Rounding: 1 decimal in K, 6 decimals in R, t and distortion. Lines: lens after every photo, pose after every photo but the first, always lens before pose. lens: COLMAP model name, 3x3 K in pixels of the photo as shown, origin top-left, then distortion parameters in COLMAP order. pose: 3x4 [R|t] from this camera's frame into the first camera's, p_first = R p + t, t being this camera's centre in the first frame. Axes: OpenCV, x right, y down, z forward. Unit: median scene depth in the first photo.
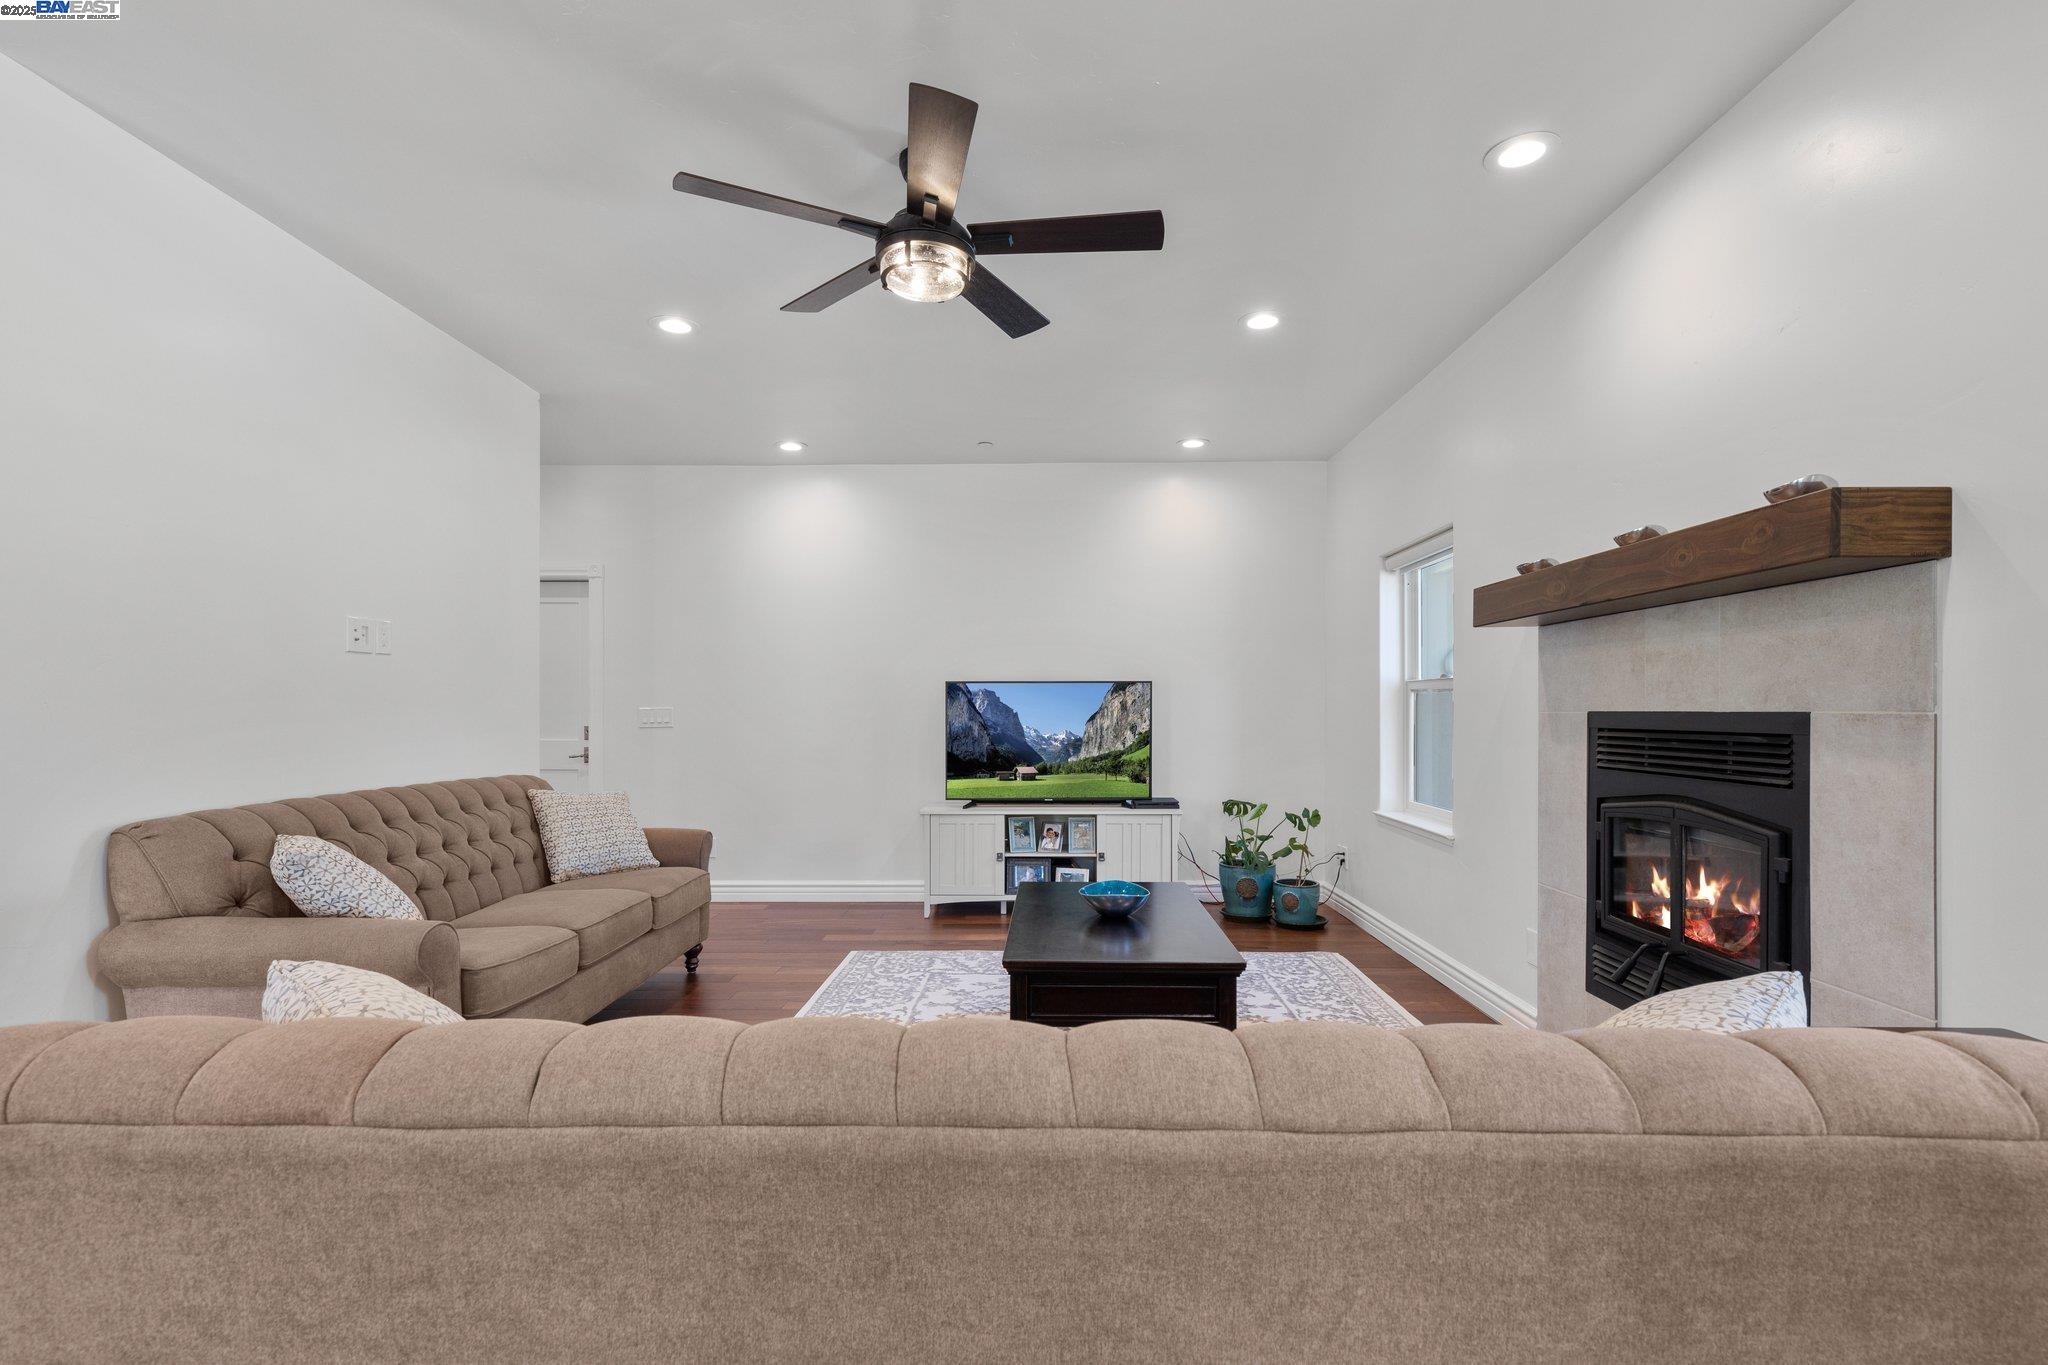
lens RADIAL K [[937.7, 0, 1035.8], [0, 937.7, 689.3], [0, 0, 1]] dist [0.013965, -0.001359]
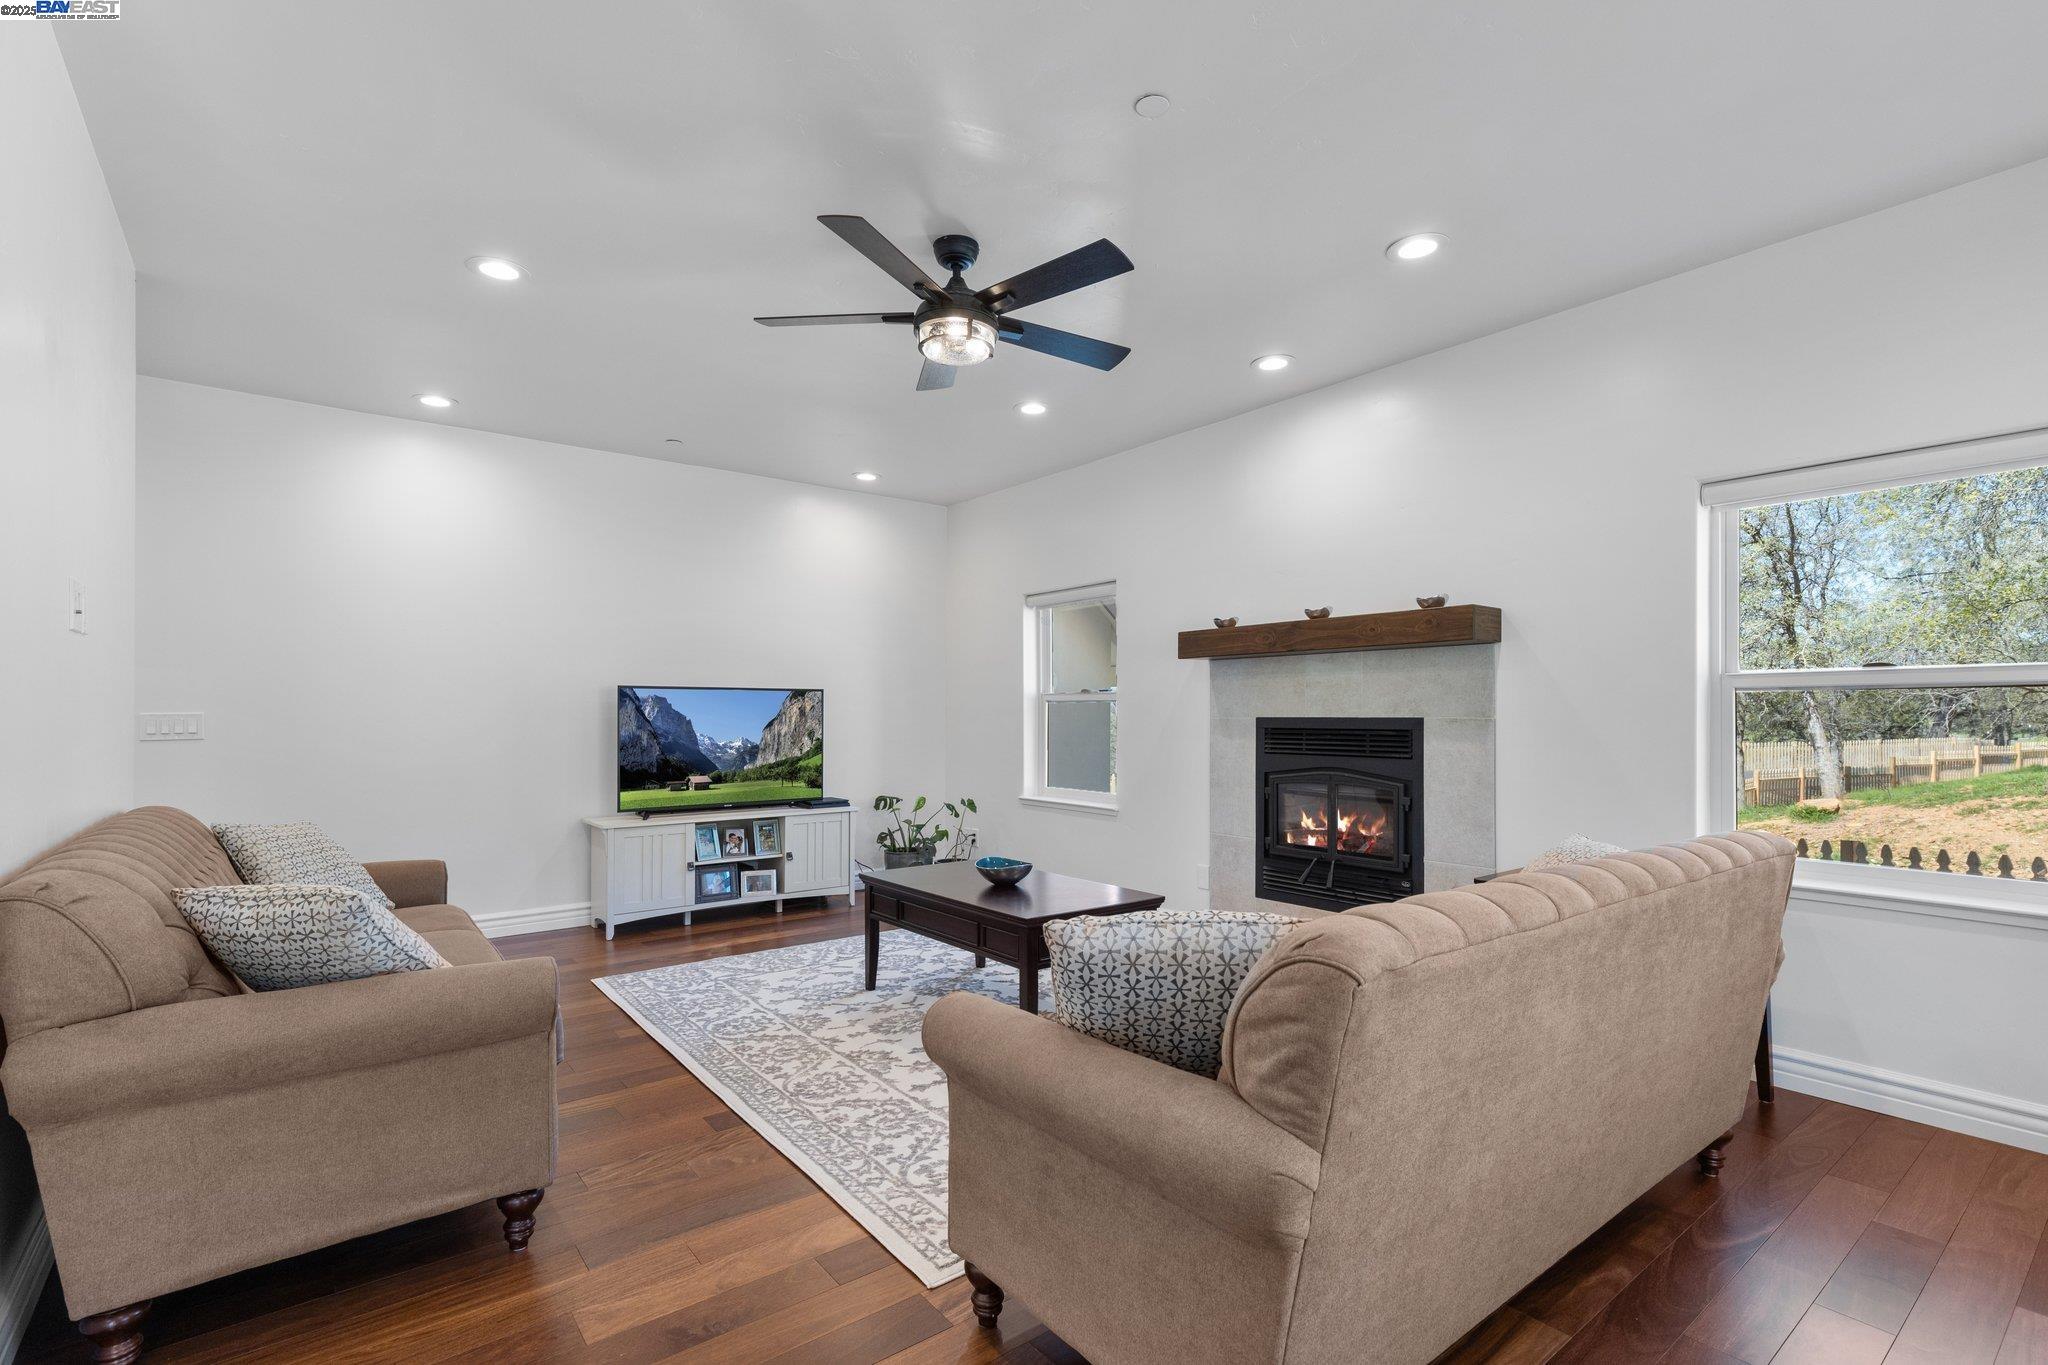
lens RADIAL K [[937.7, 0, 1023.9], [0, 937.7, 695.1], [0, 0, 1]] dist [0.013965, -0.001359]
pose [[0.783913, 0.013399, 0.620726, -0.378151], [-0.012656, 0.999904, -0.005601, -0.000018], [-0.620742, -0.003465, 0.784007, 0.013653]]
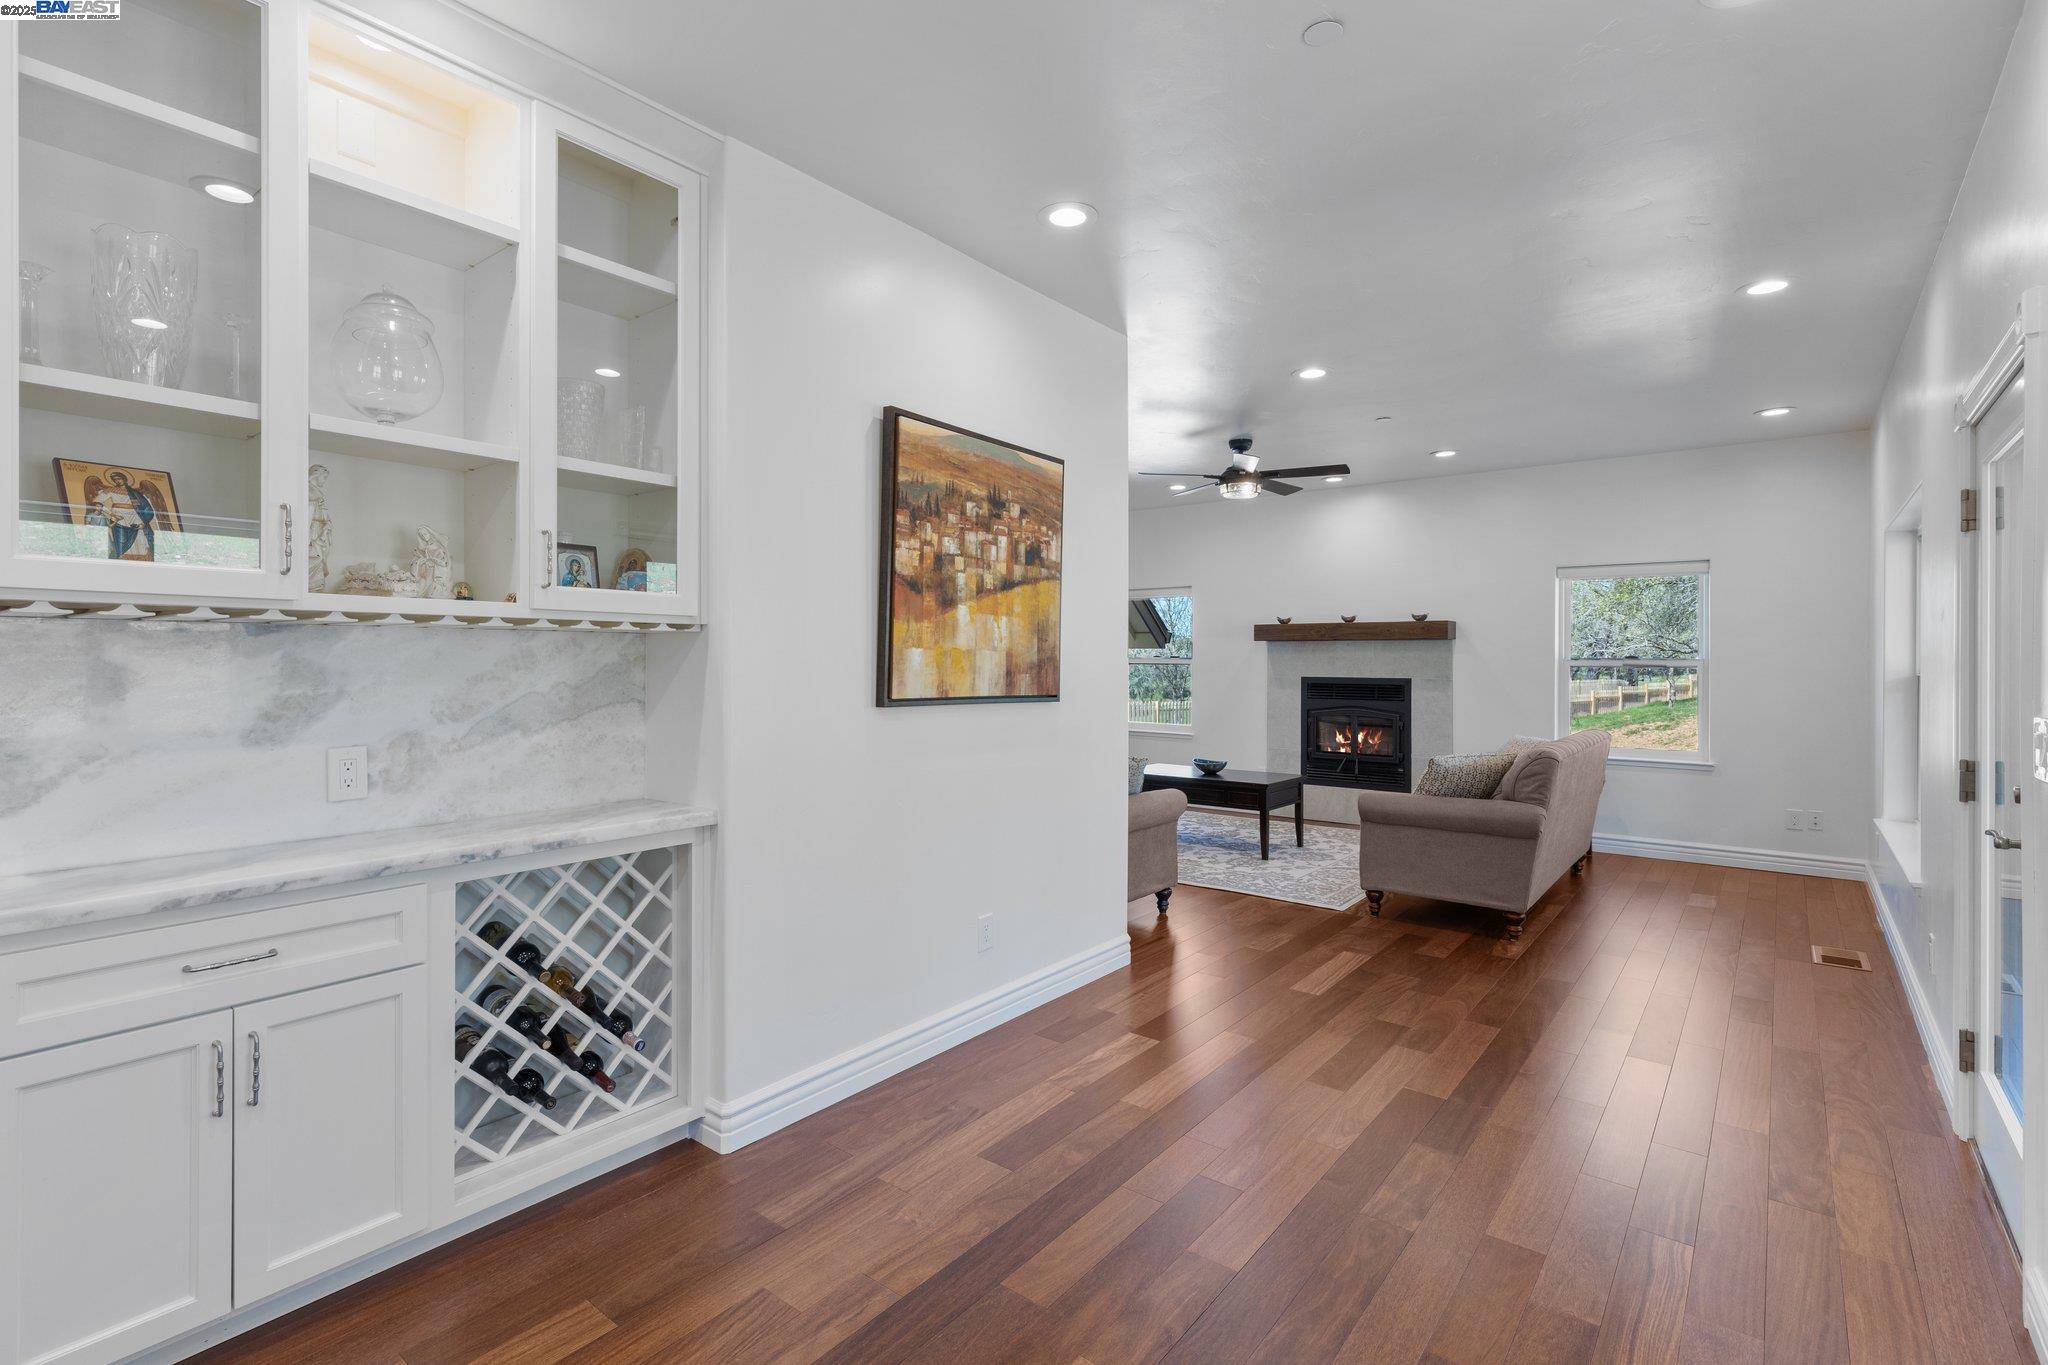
lens RADIAL K [[937.7, 0, 1004.4], [0, 937.7, 653.1], [0, 0, 1]] dist [0.013965, -0.001359]
pose [[0.633445, 0.006503, 0.773760, -1.097717], [-0.019055, 0.999793, 0.007198, -0.025906], [-0.773553, -0.019303, 0.633437, -0.008315]]
